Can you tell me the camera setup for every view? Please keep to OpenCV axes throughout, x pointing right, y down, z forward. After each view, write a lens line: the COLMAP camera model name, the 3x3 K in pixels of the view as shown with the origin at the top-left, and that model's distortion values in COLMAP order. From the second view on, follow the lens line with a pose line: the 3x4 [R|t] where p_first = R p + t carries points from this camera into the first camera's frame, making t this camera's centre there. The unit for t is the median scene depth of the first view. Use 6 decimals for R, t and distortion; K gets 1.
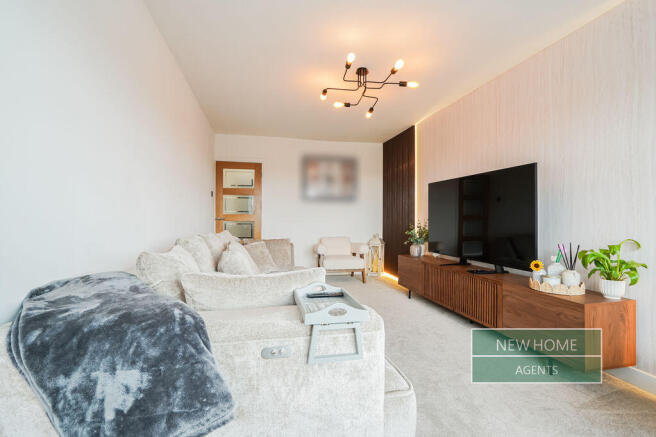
lens RADIAL K [[308.9, 0, 325.1], [0, 308.9, 219.1], [0, 0, 1]] dist [-0.001255, 0.000152]
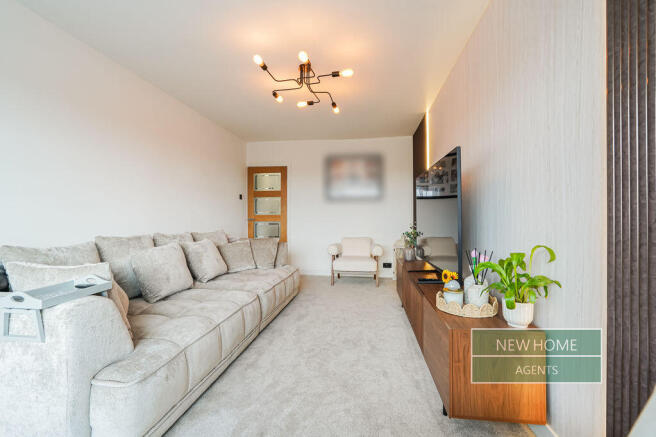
lens RADIAL K [[308.9, 0, 324.5], [0, 308.9, 217.6], [0, 0, 1]] dist [-0.001255, 0.000152]
pose [[0.933723, -0.007856, -0.357911, 0.301906], [0.006175, 0.999964, -0.005839, 0.001220], [0.357944, 0.003242, 0.933737, 0.062795]]
